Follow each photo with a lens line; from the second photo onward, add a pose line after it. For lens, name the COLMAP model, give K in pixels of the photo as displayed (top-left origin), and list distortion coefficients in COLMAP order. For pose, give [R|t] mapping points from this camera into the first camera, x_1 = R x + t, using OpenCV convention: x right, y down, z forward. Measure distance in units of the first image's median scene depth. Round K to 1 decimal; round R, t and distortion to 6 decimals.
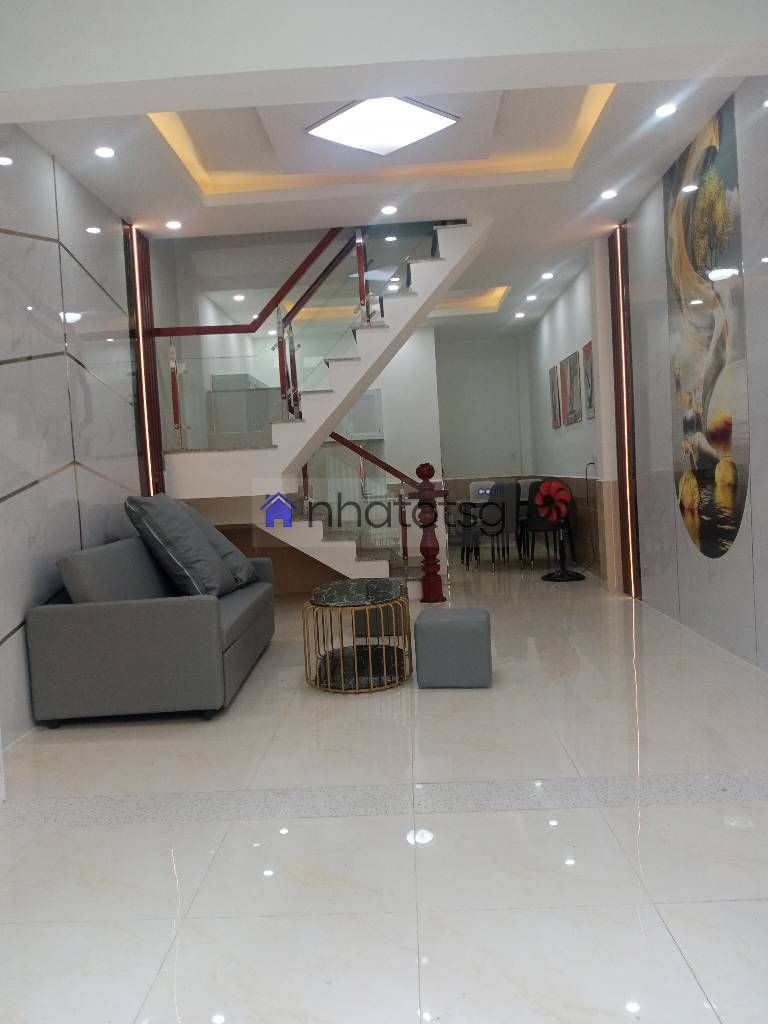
lens RADIAL K [[815.2, 0, 385.7], [0, 815.2, 515.2], [0, 0, 1]] dist [0.009690, 0.003162]
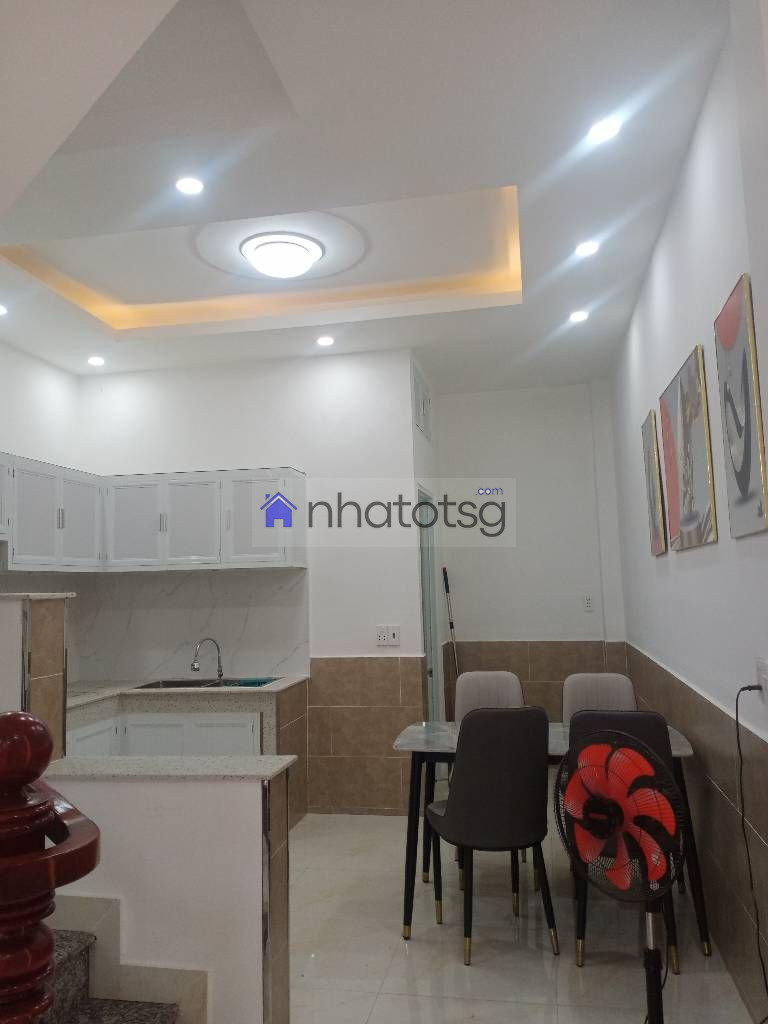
lens RADIAL K [[815.2, 0, 380.4], [0, 815.2, 508.0], [0, 0, 1]] dist [0.009690, 0.003162]
pose [[0.986187, 0.010072, -0.165330, 0.151219], [-0.032950, 0.990130, -0.136224, -0.075540], [0.162326, 0.139790, 0.976785, 0.615362]]
